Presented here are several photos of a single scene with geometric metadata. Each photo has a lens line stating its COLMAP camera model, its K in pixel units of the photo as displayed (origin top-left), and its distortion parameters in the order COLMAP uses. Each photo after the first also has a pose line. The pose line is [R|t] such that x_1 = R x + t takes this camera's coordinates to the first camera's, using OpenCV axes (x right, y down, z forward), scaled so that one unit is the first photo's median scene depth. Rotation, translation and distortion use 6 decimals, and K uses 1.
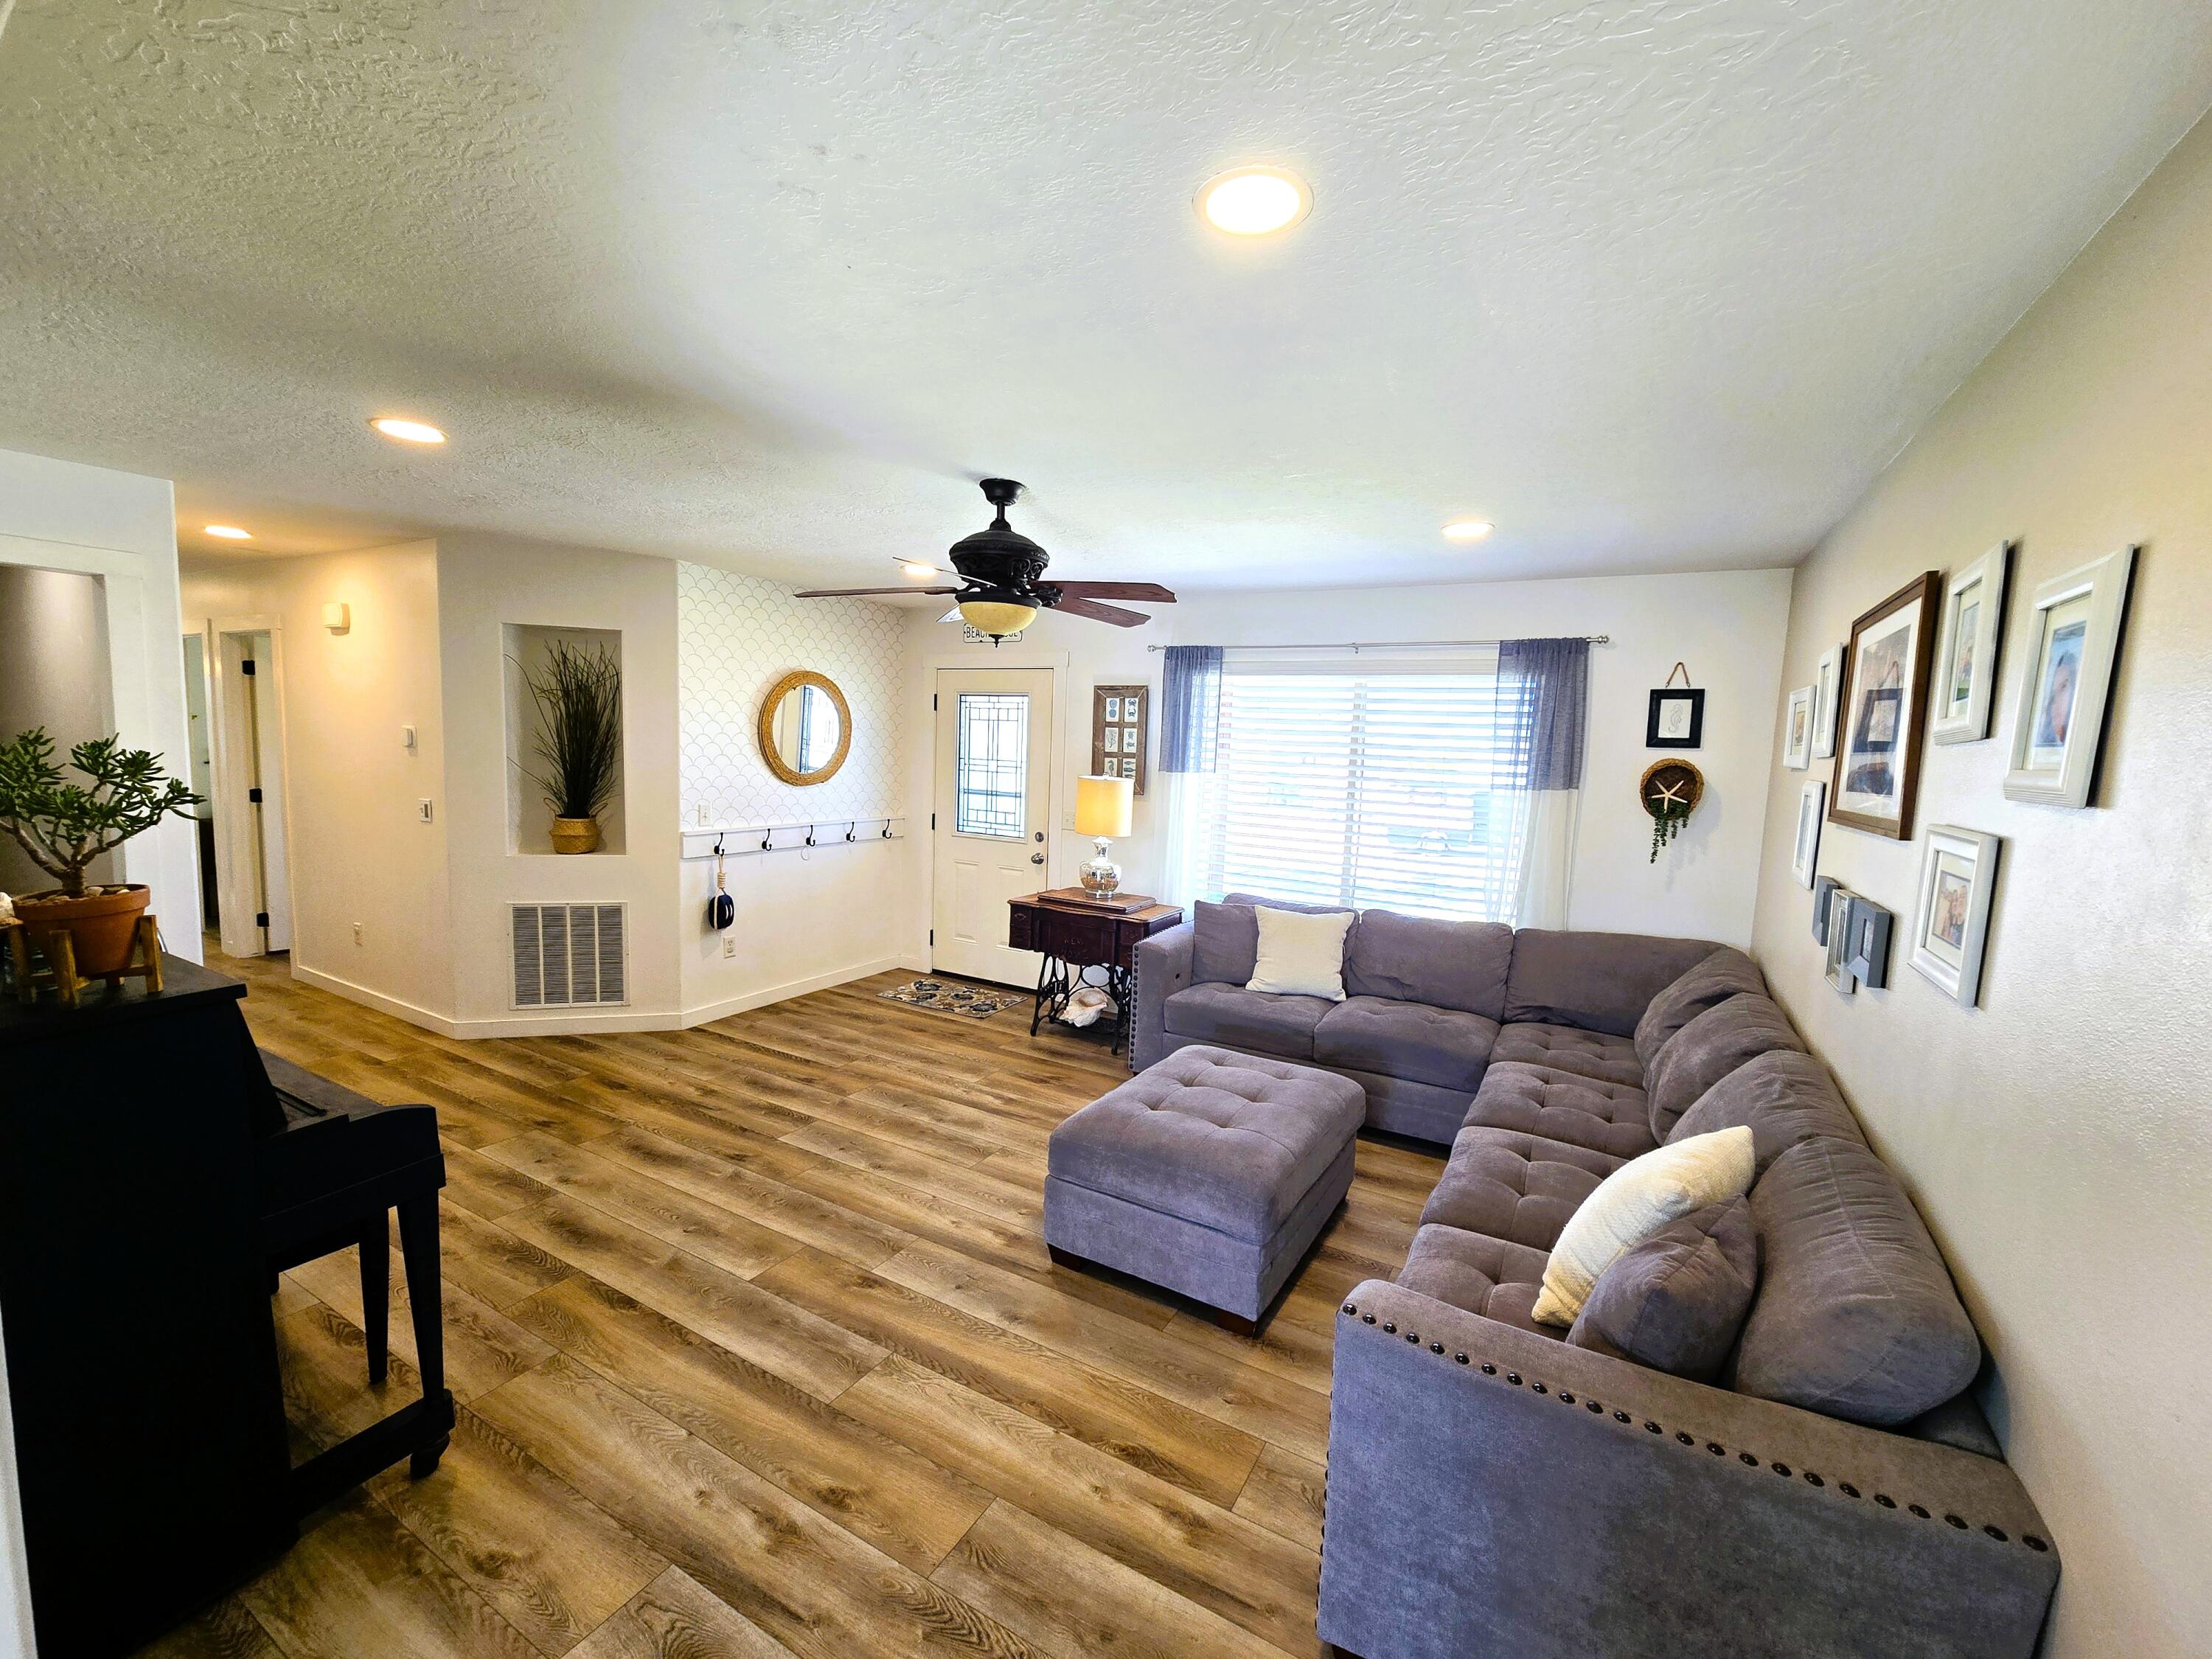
lens RADIAL K [[909.4, 0, 1117.0], [0, 909.4, 839.3], [0, 0, 1]] dist [-0.001786, 0.000136]
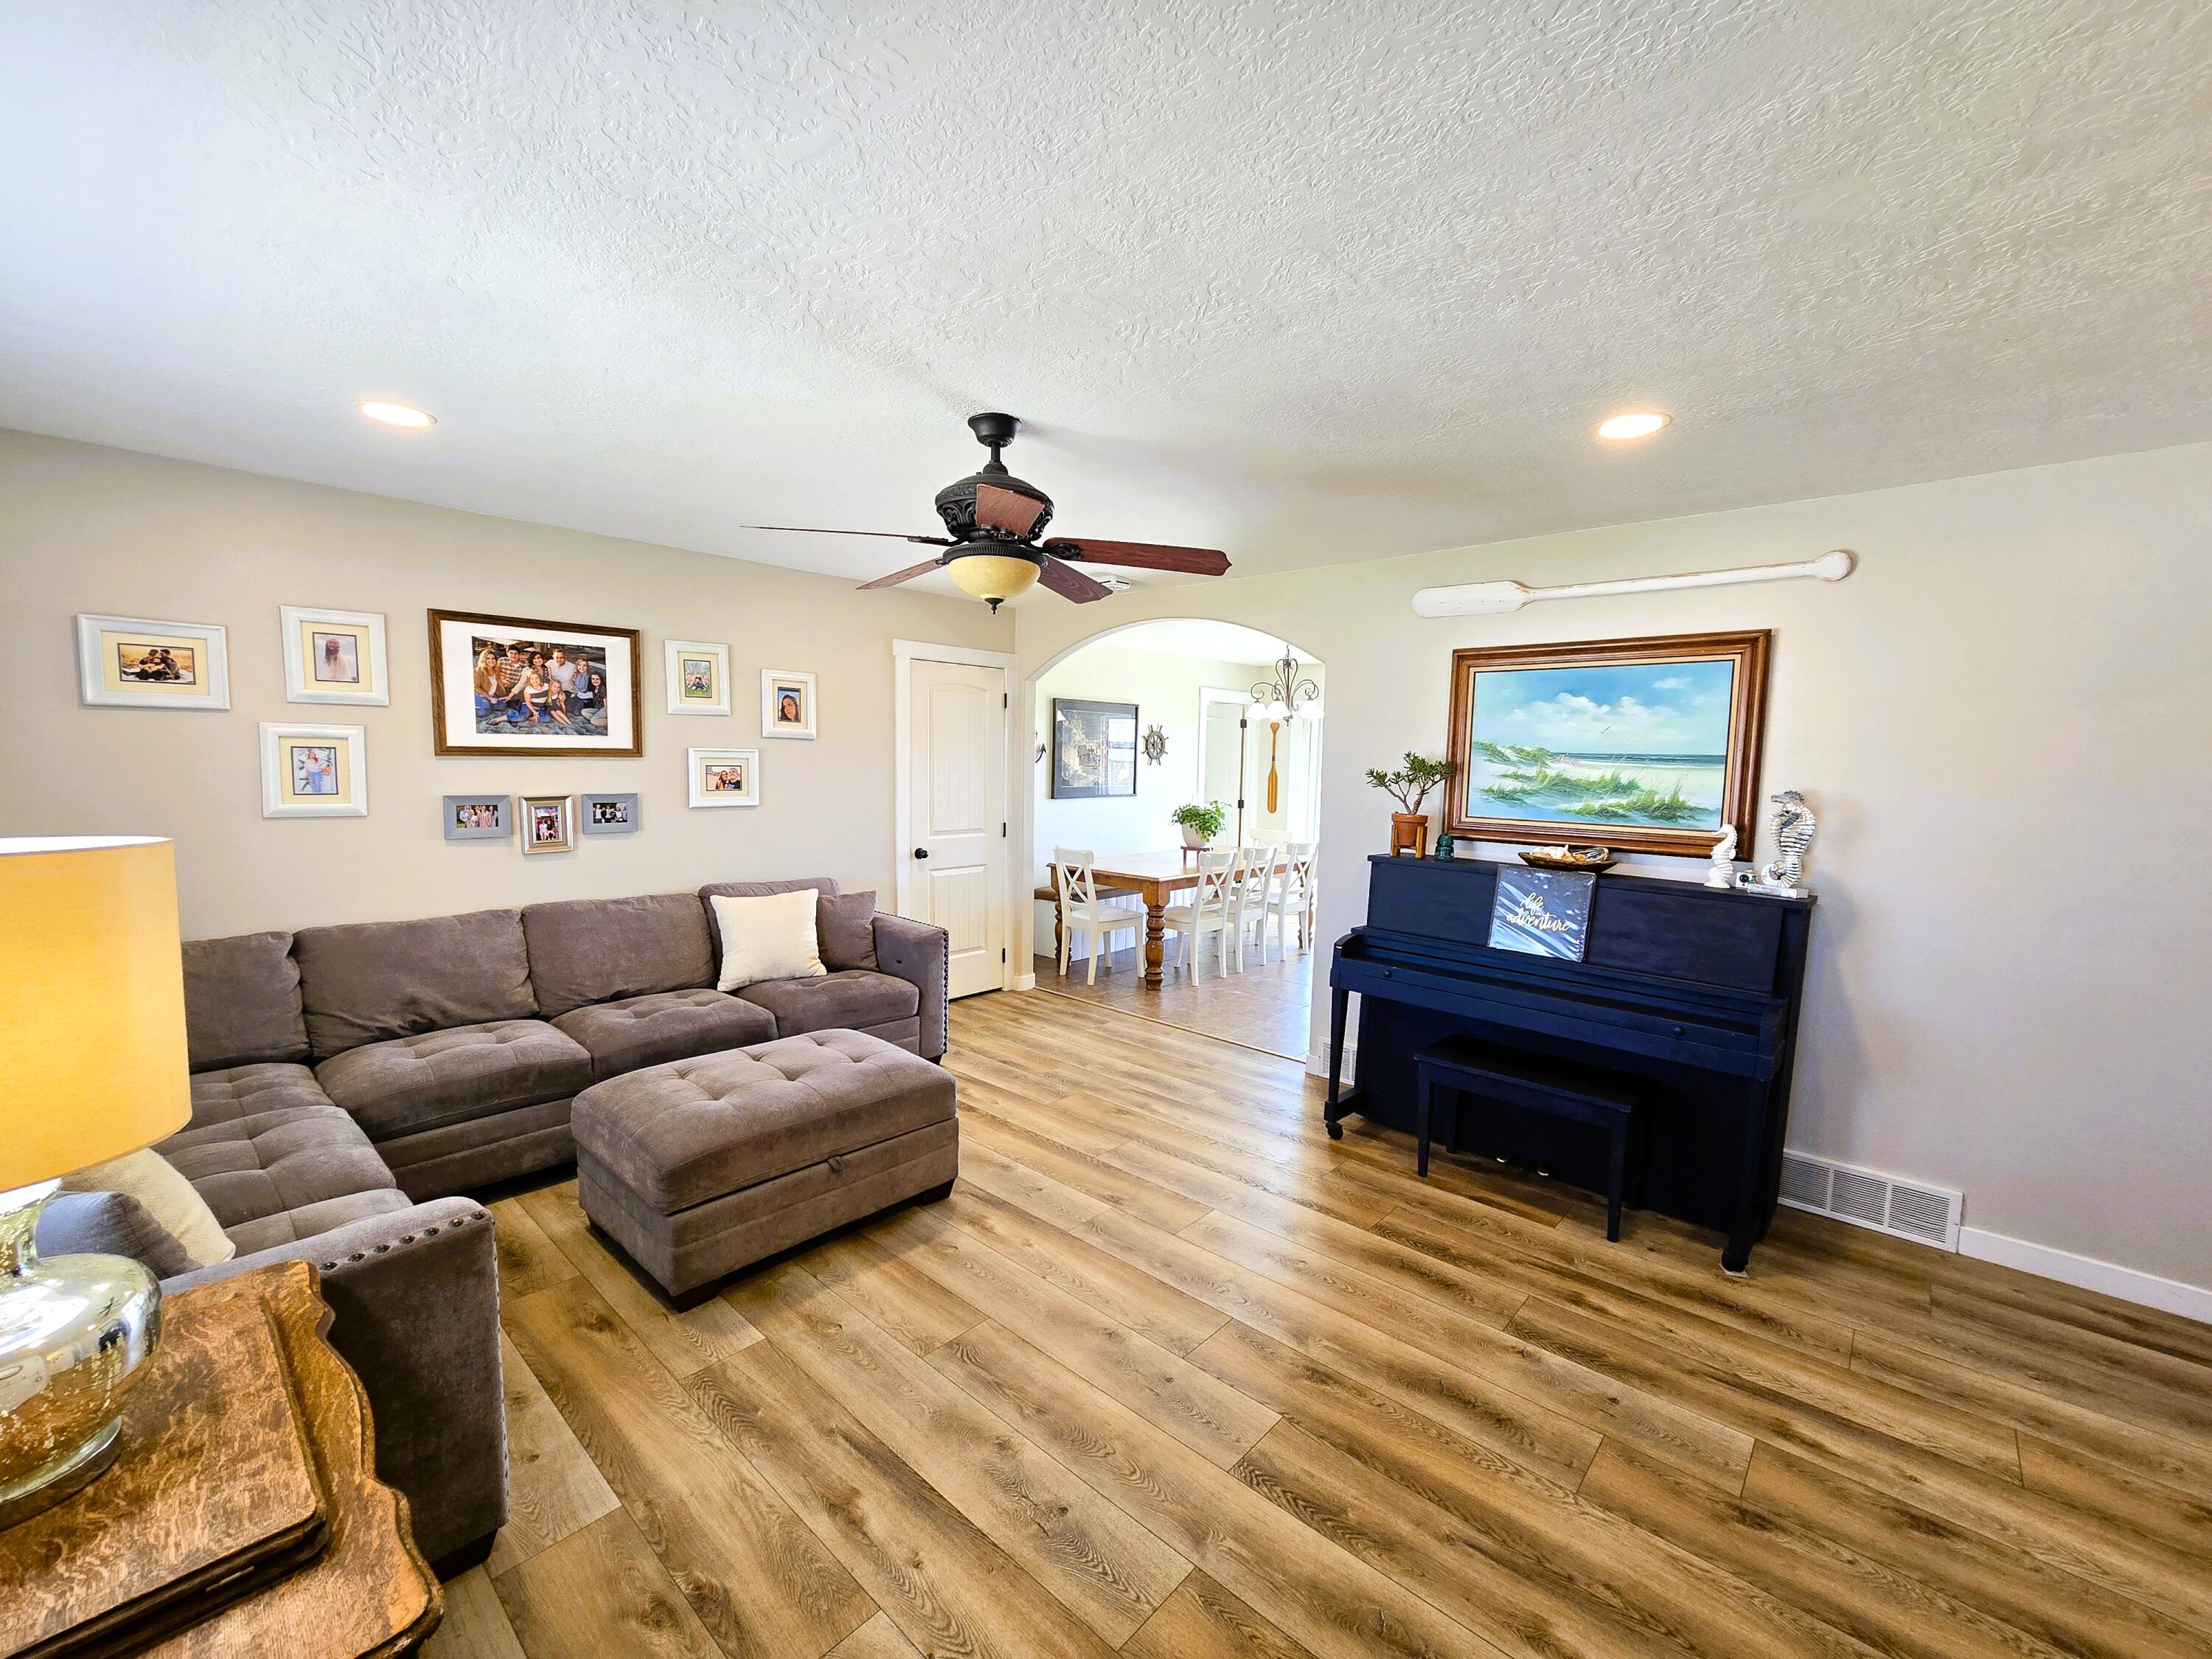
lens RADIAL K [[903.5, 0, 1134.3], [0, 903.5, 838.3], [0, 0, 1]] dist [-0.001268, 0.000164]
pose [[-0.978062, -0.079200, 0.192670, -0.312789], [-0.038986, 0.978157, 0.204179, -0.131901], [-0.204632, 0.192189, -0.959786, 1.298934]]
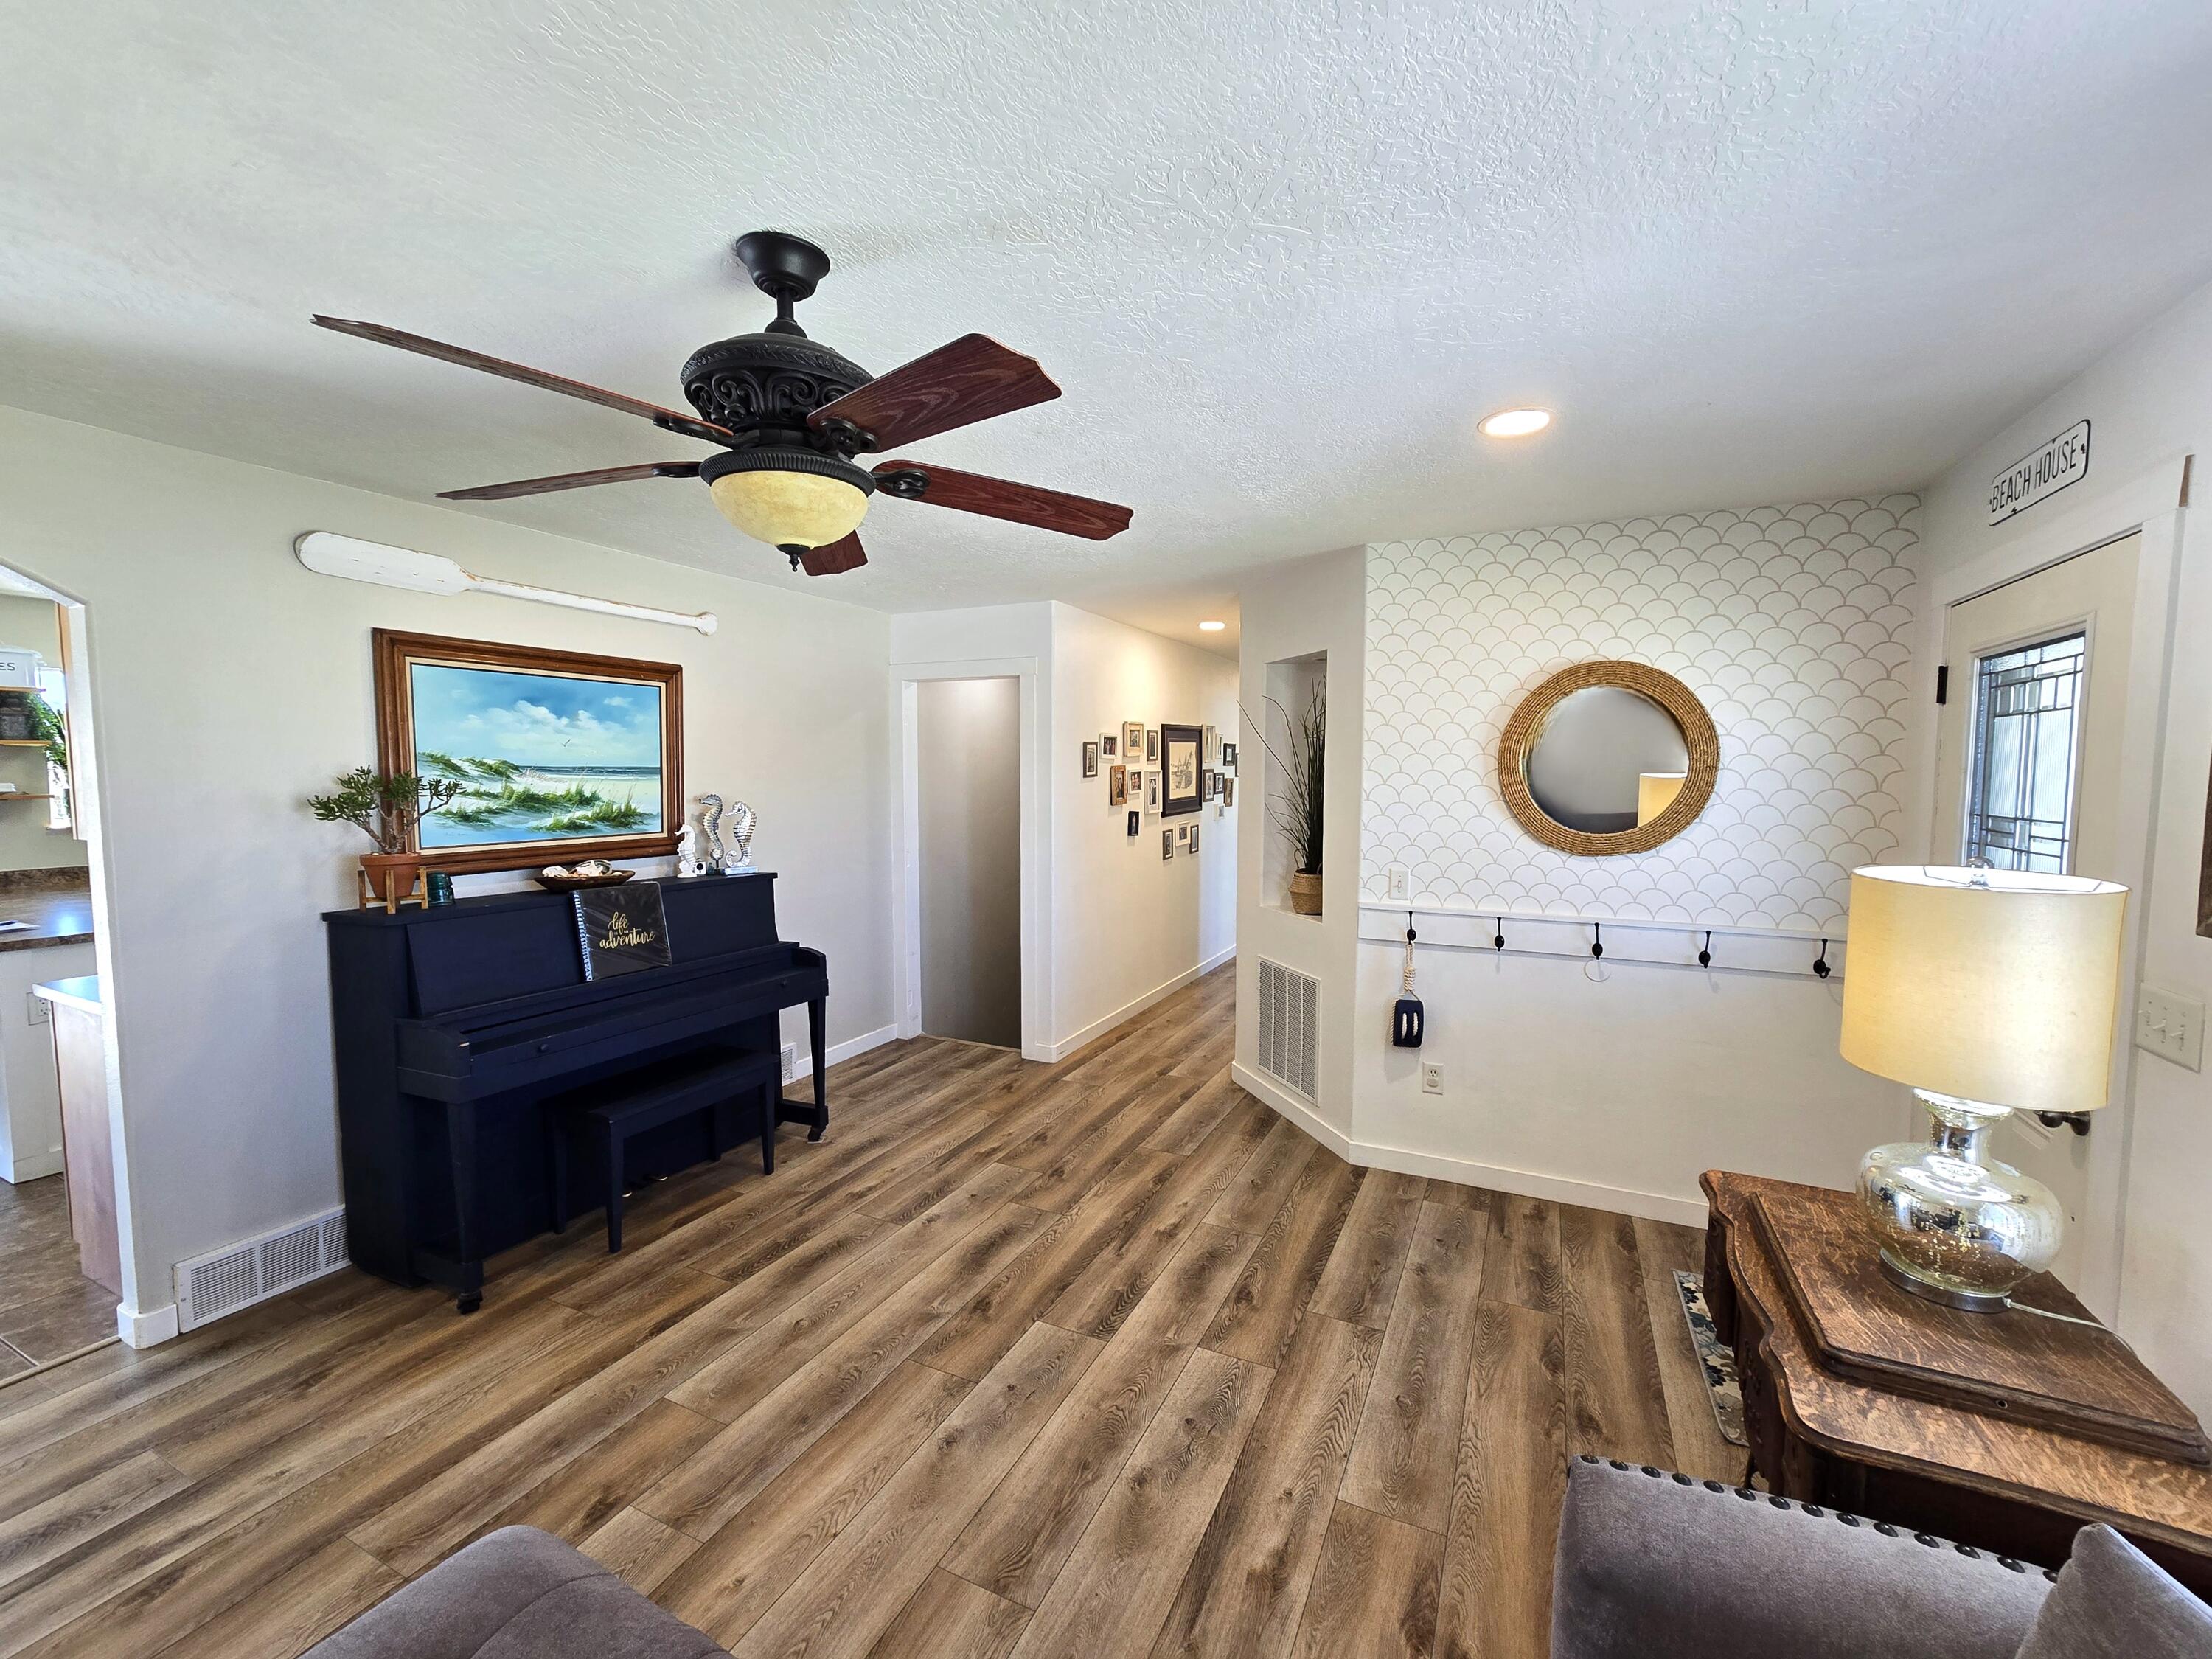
lens RADIAL K [[905.0, 0, 1103.6], [0, 905.0, 834.4], [0, 0, 1]] dist [-0.000994, -0.000015]
pose [[0.063559, 0.031247, -0.997489, 0.287528], [-0.109651, 0.993677, 0.024141, -0.066649], [0.991936, 0.107841, 0.066583, 0.828058]]
